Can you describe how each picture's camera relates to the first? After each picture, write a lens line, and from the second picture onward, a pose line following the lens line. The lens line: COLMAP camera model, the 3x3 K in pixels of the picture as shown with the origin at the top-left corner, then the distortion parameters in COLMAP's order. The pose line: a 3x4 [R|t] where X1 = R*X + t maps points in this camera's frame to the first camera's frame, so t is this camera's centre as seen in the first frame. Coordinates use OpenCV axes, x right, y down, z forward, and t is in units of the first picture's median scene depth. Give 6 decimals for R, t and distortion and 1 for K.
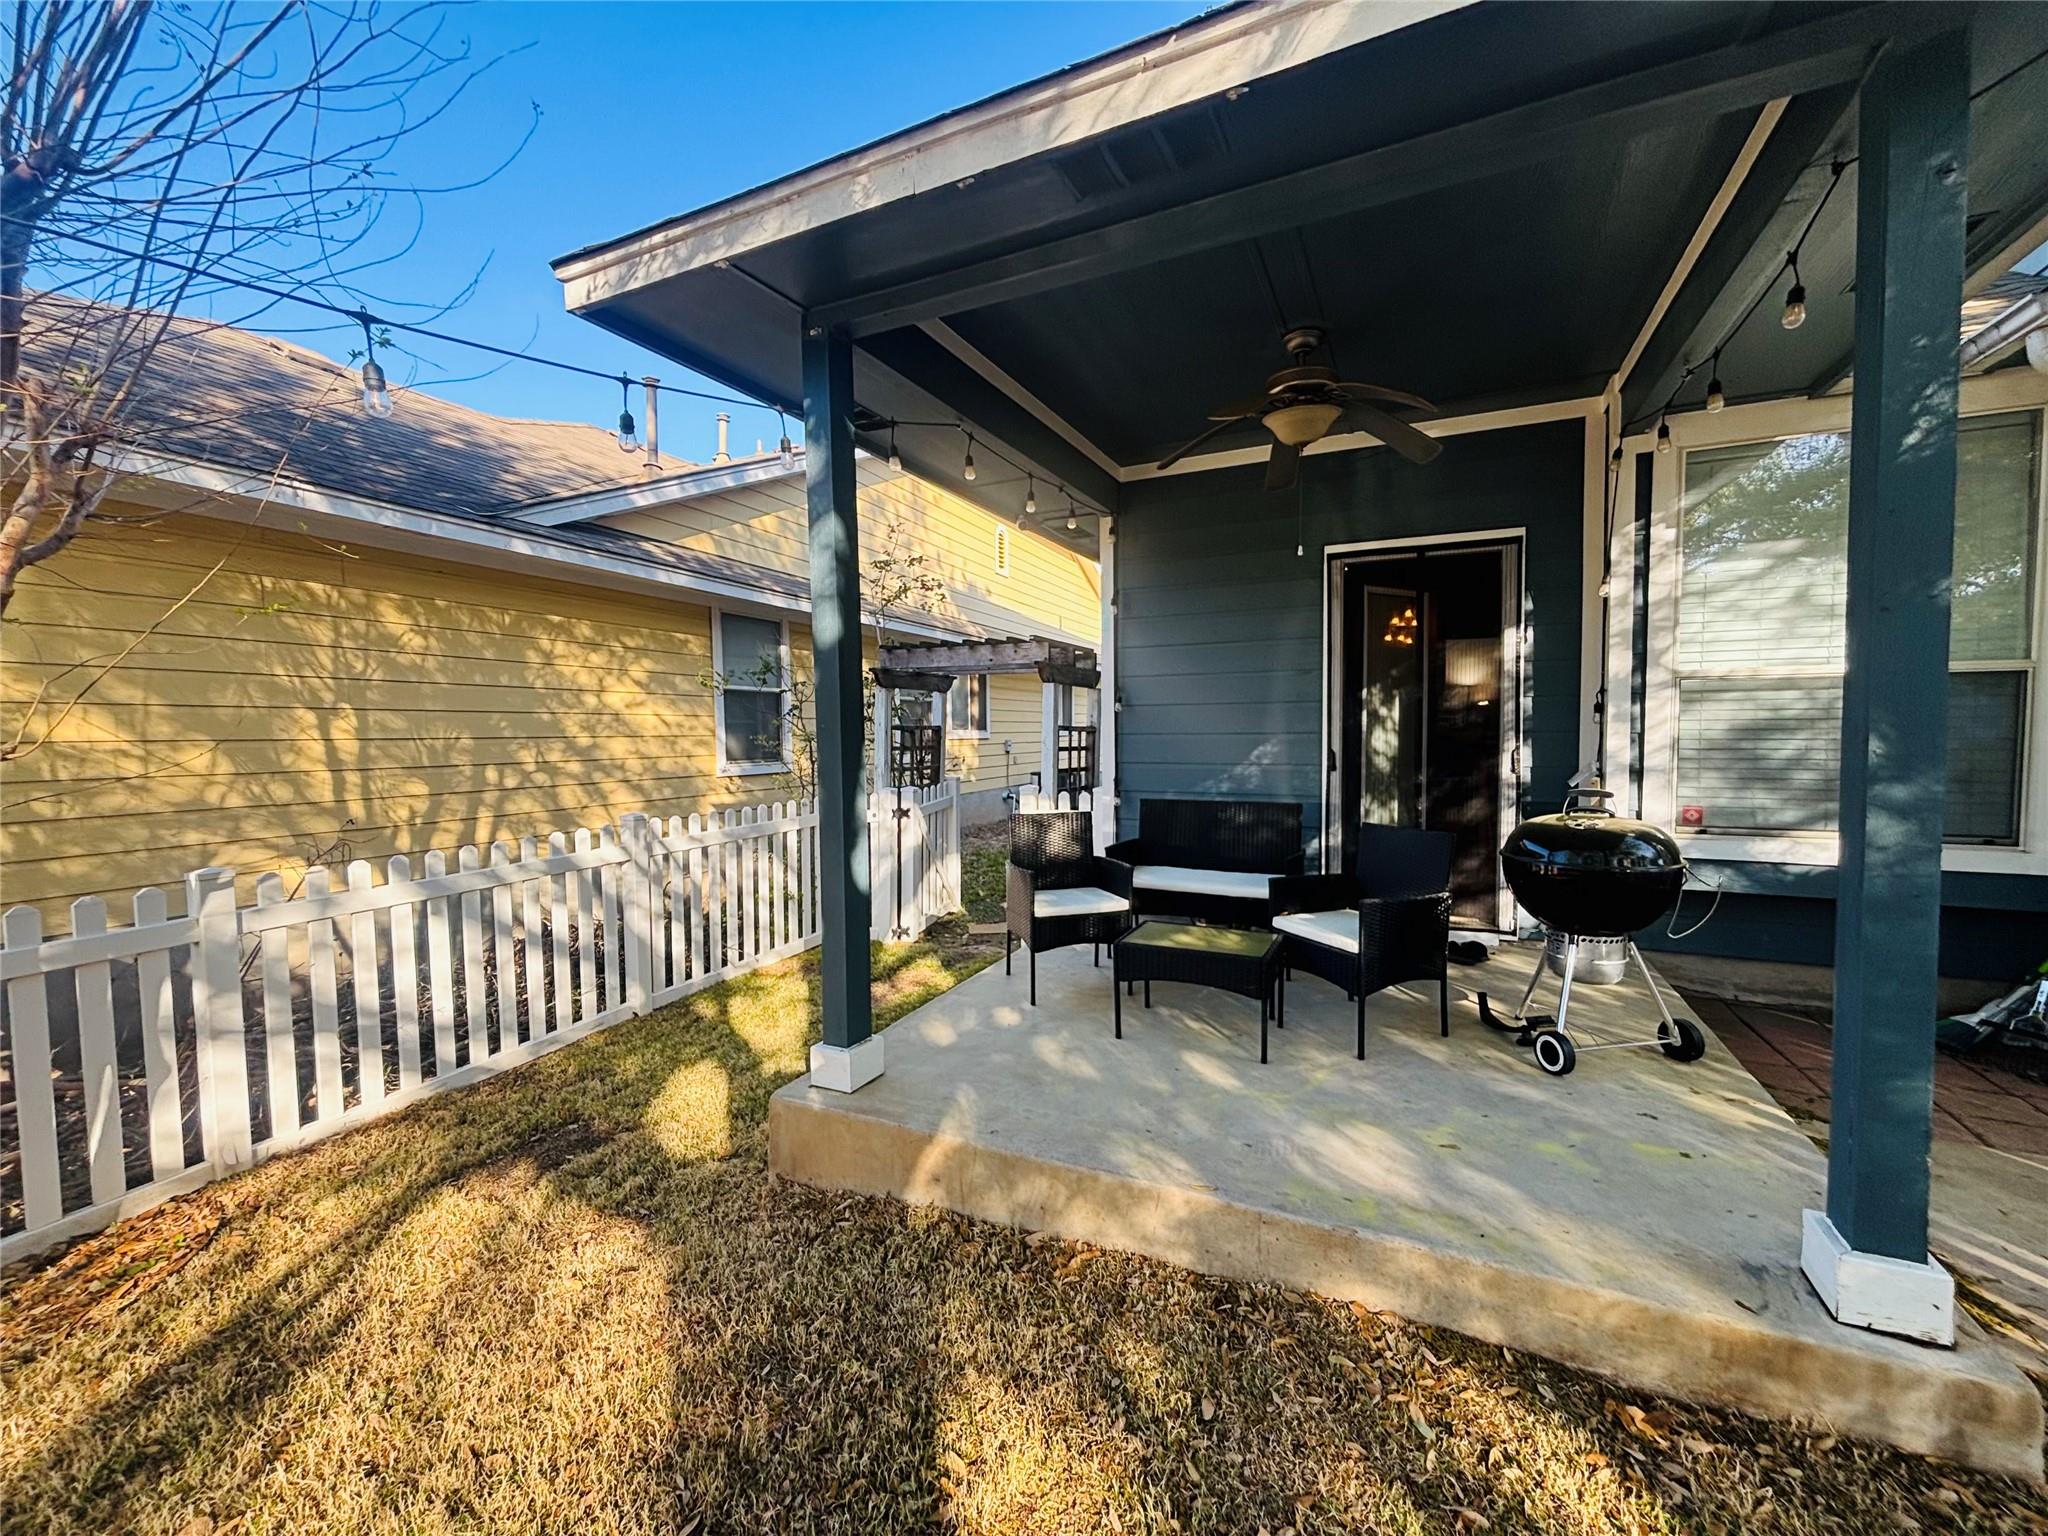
lens RADIAL K [[821.3, 0, 1028.5], [0, 821.3, 774.8], [0, 0, 1]] dist [0.002453, 0.000375]
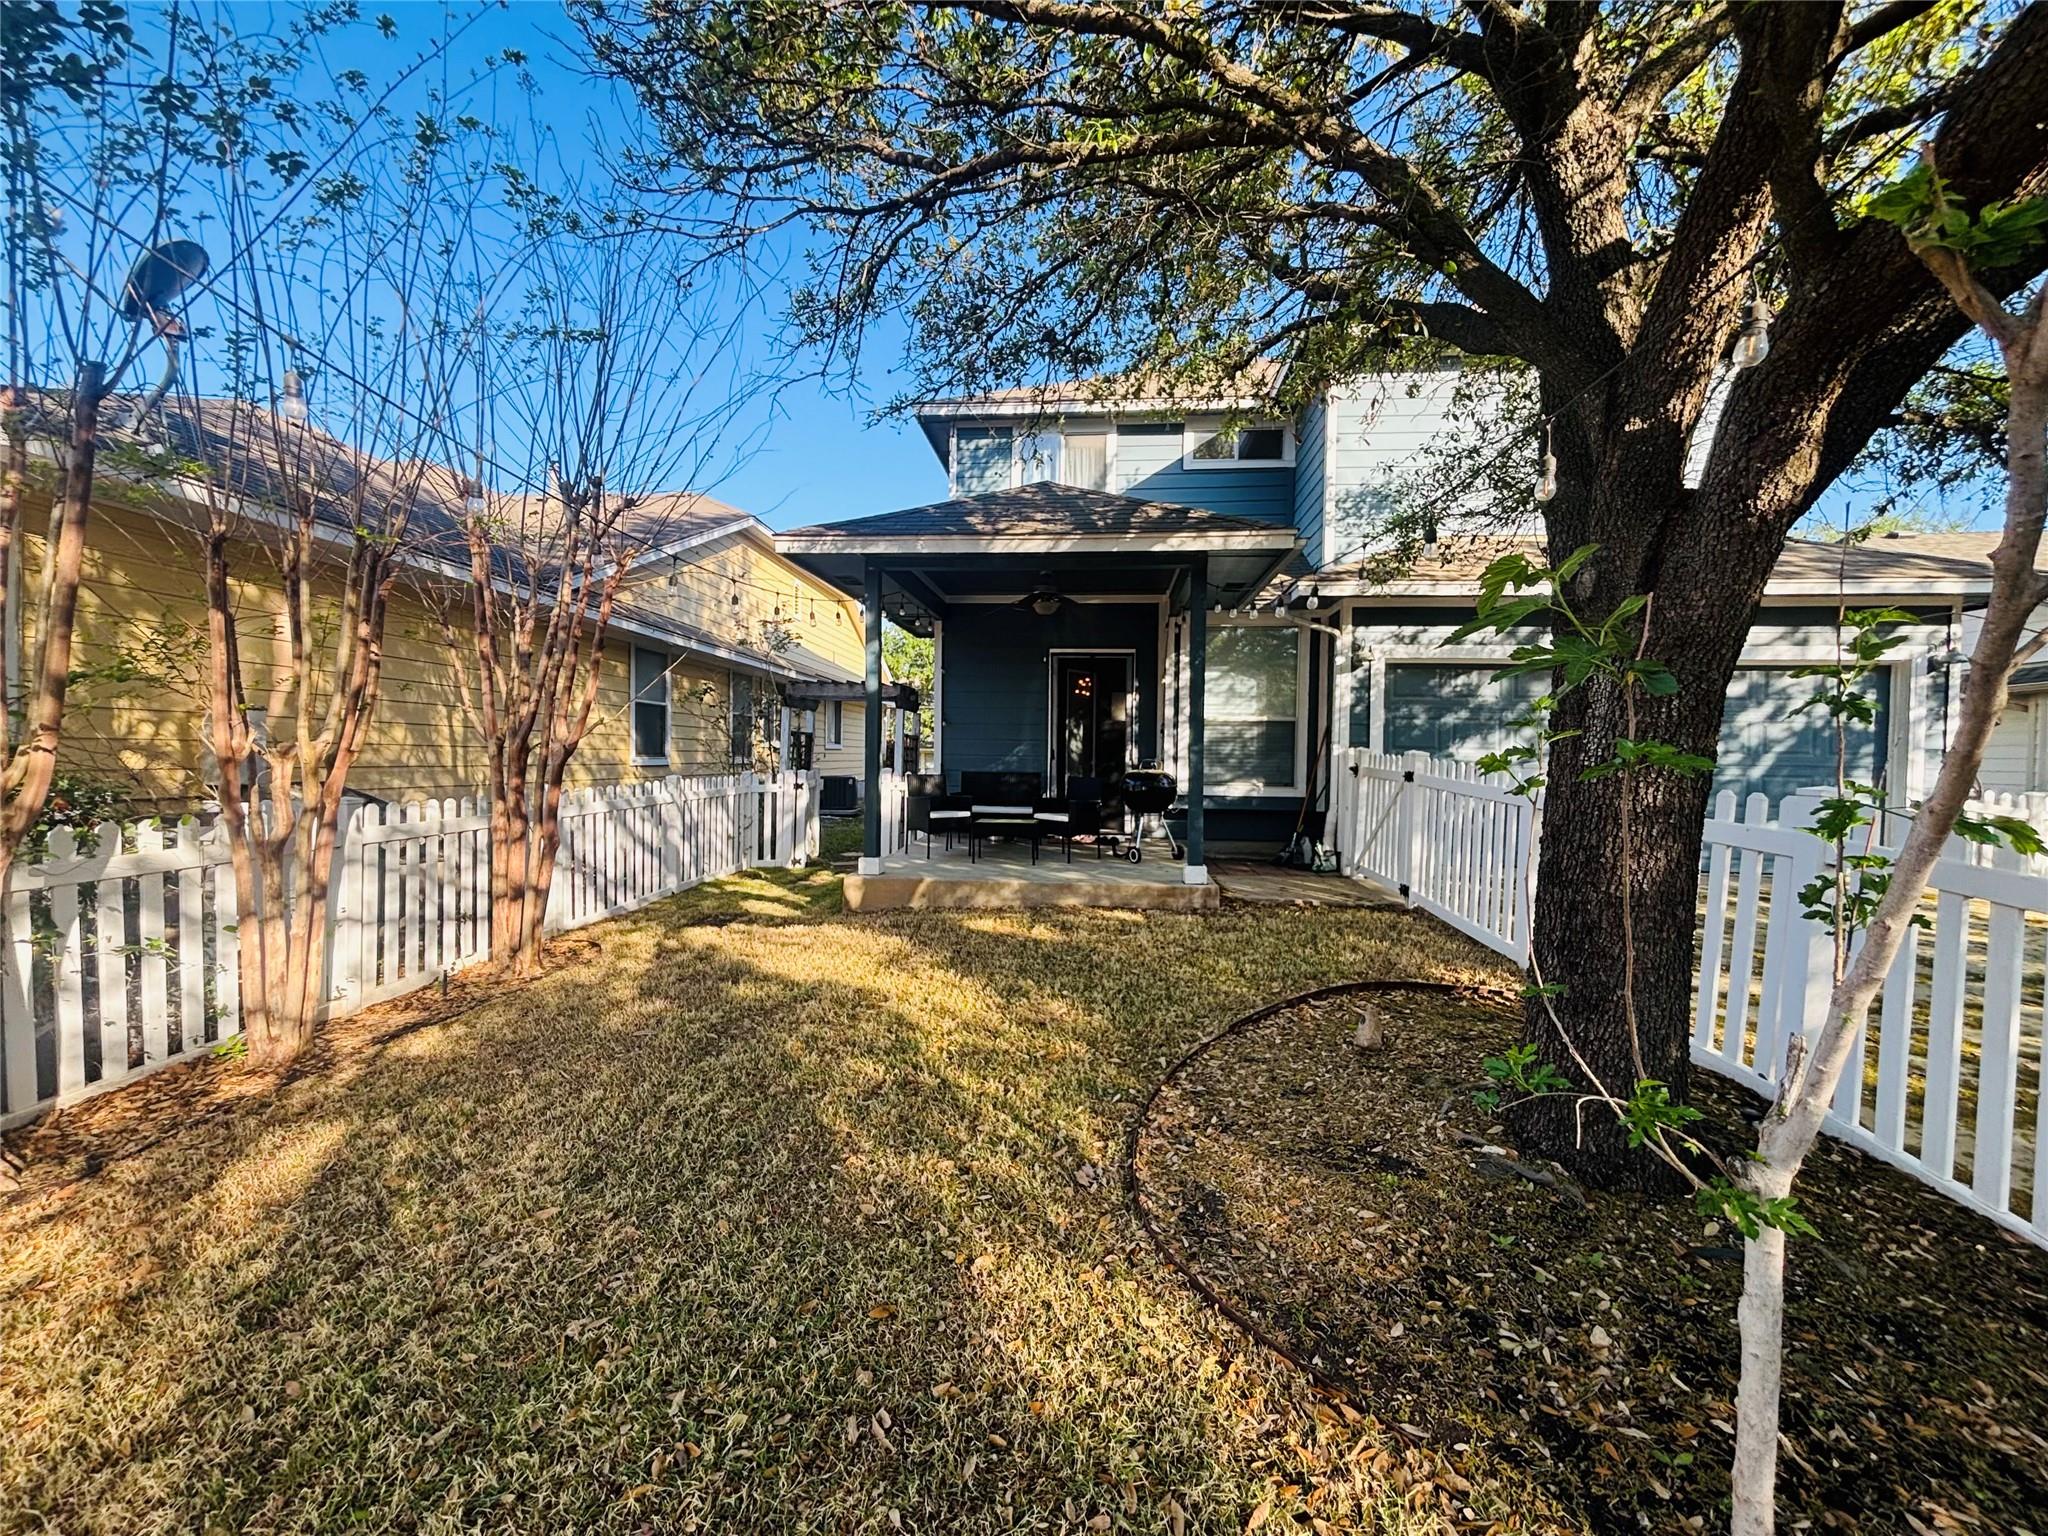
lens RADIAL K [[821.3, 0, 1025.1], [0, 821.3, 777.0], [0, 0, 1]] dist [0.002453, 0.000375]
pose [[0.938071, 0.014569, 0.346137, -0.418791], [-0.004455, 0.999540, -0.029999, 0.107599], [-0.346415, 0.026599, 0.937704, -0.928491]]
